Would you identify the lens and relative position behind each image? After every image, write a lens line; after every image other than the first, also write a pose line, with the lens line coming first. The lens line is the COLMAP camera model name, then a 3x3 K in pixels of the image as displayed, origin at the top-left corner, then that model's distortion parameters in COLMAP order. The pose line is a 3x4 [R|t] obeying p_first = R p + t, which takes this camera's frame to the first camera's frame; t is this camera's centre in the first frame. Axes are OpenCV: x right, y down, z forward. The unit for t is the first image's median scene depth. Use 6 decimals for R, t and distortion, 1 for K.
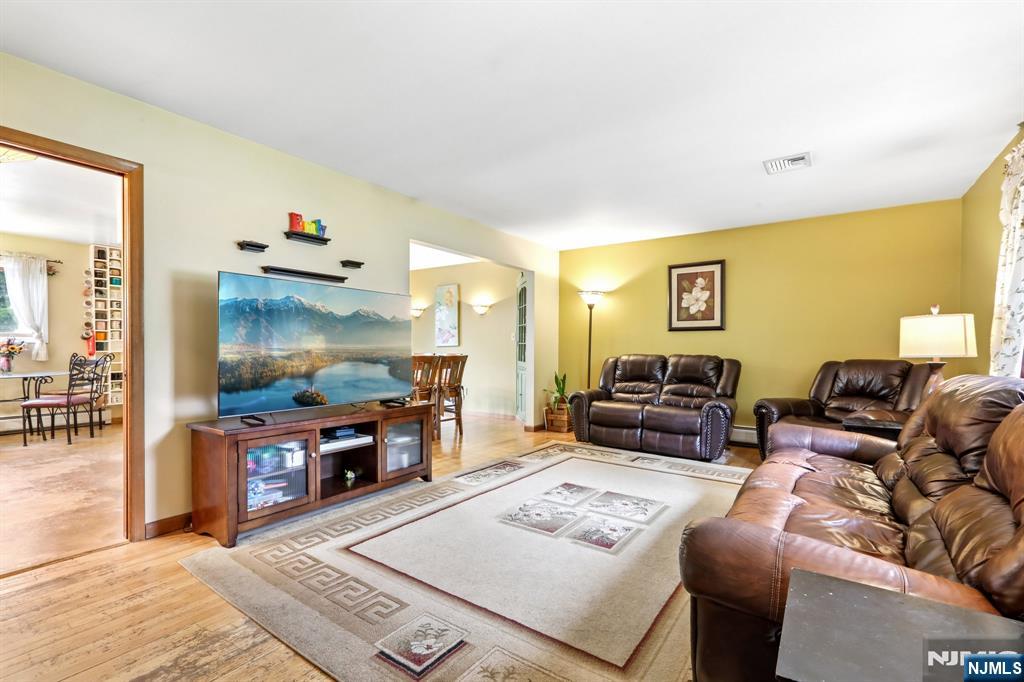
lens RADIAL K [[459.2, 0, 508.5], [0, 459.2, 353.0], [0, 0, 1]] dist [0.001782, 0.000973]
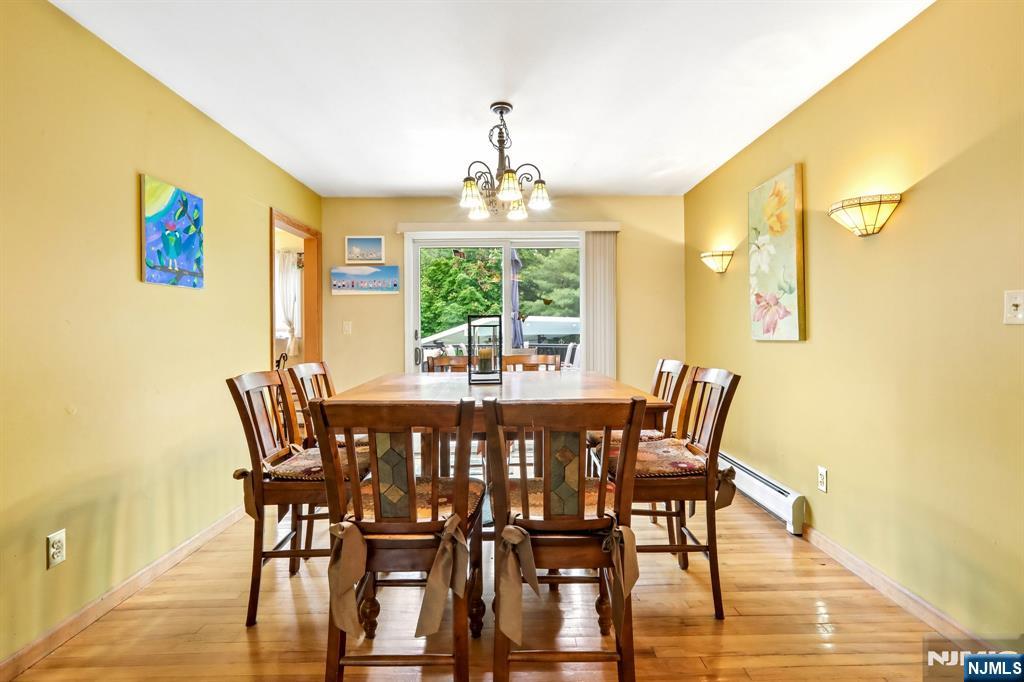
lens RADIAL K [[459.2, 0, 511.4], [0, 459.2, 323.0], [0, 0, 1]] dist [0.001782, 0.000973]
pose [[0.594391, -0.022016, -0.803875, 0.052130], [0.003628, 0.999688, -0.024696, -0.028887], [0.804168, 0.011763, 0.594285, 0.836555]]
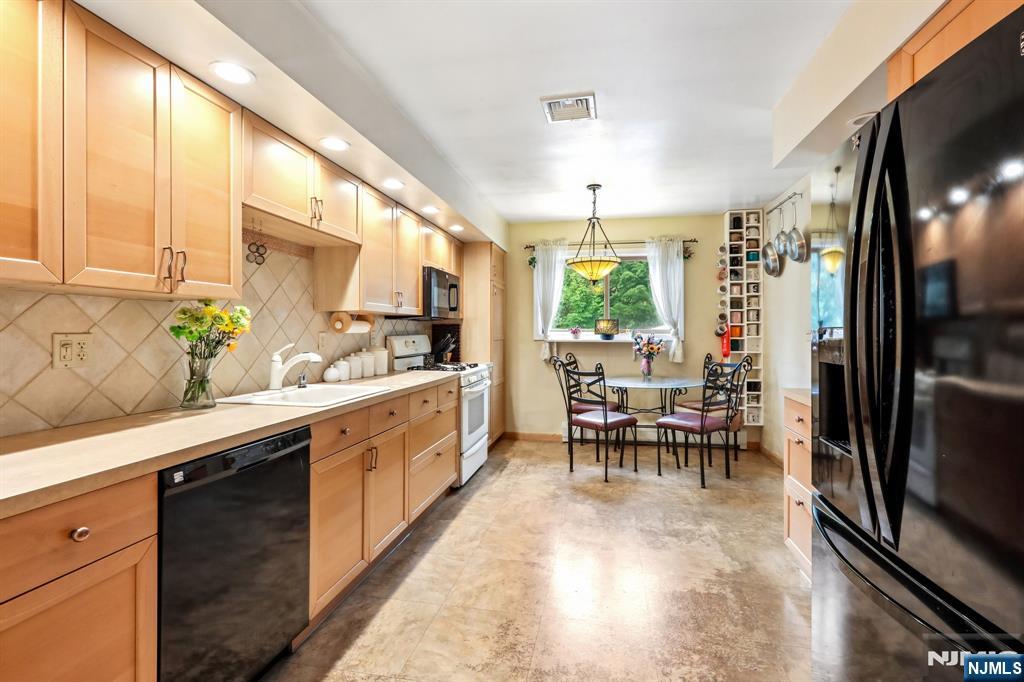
lens RADIAL K [[459.2, 0, 520.3], [0, 459.2, 335.2], [0, 0, 1]] dist [0.001782, 0.000973]
pose [[0.419662, 0.002707, -0.907676, -0.397863], [-0.005183, 0.999986, 0.000586, -0.033010], [0.907665, 0.004458, 0.419671, 0.411909]]
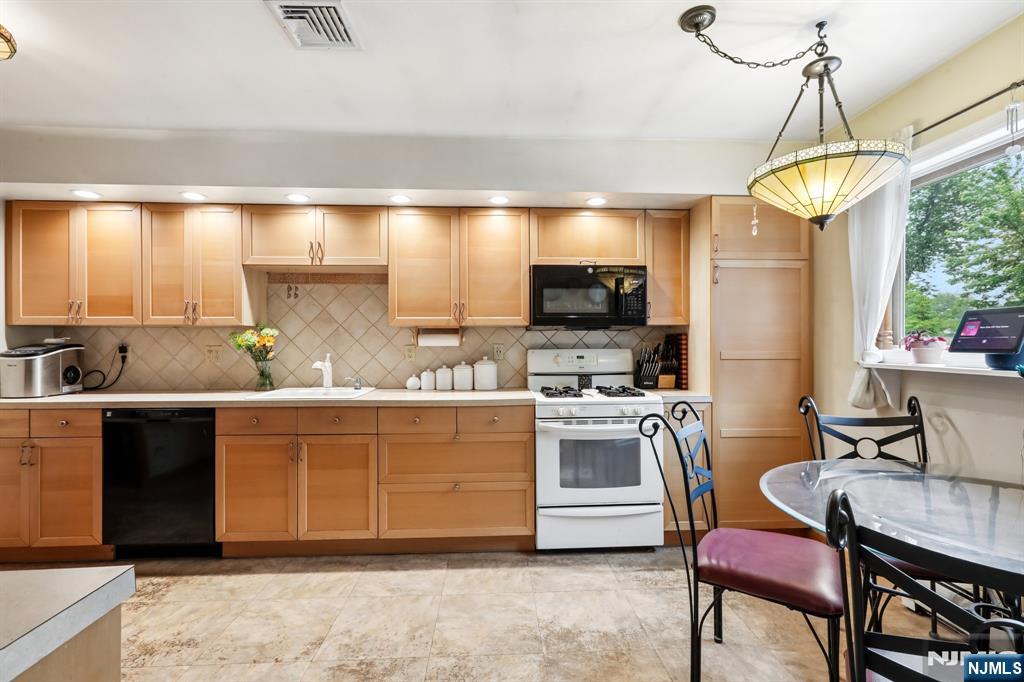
lens RADIAL K [[459.2, 0, 515.0], [0, 459.2, 344.5], [0, 0, 1]] dist [0.001782, 0.000973]
pose [[-0.781319, -0.001342, -0.624130, -0.692597], [-0.006601, 0.999960, 0.006113, -0.040135], [0.624097, 0.008896, -0.781297, 0.968903]]
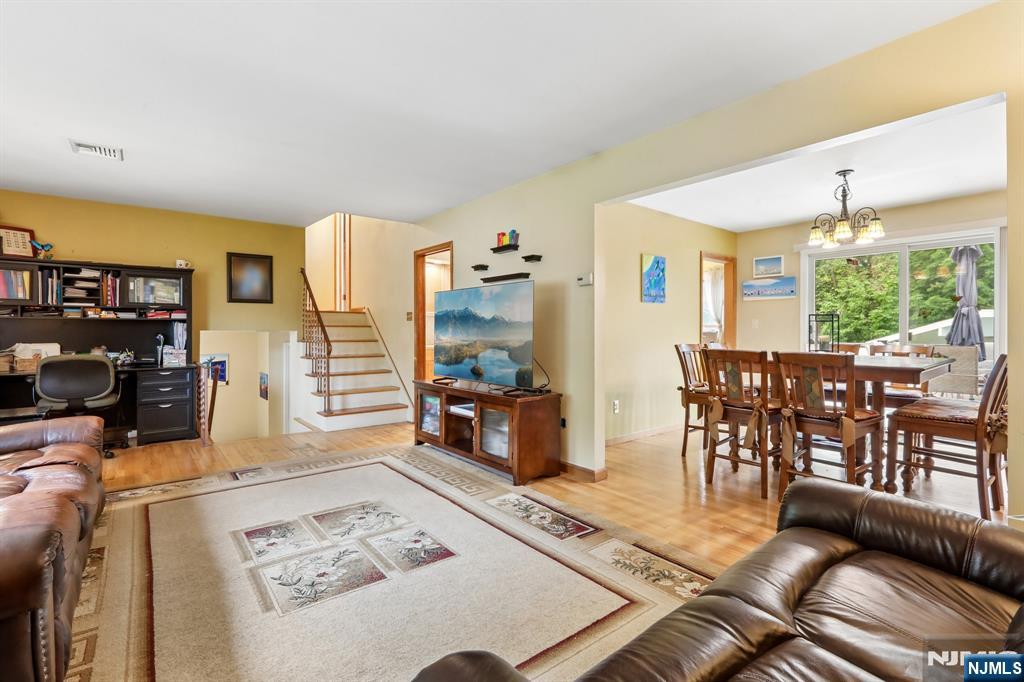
lens RADIAL K [[459.2, 0, 513.9], [0, 459.2, 341.2], [0, 0, 1]] dist [0.001782, 0.000973]
pose [[-0.262072, 0.016672, -0.964904, 0.462456], [-0.012697, 0.999705, 0.020722, -0.015233], [0.964965, 0.017682, -0.261782, 0.811227]]
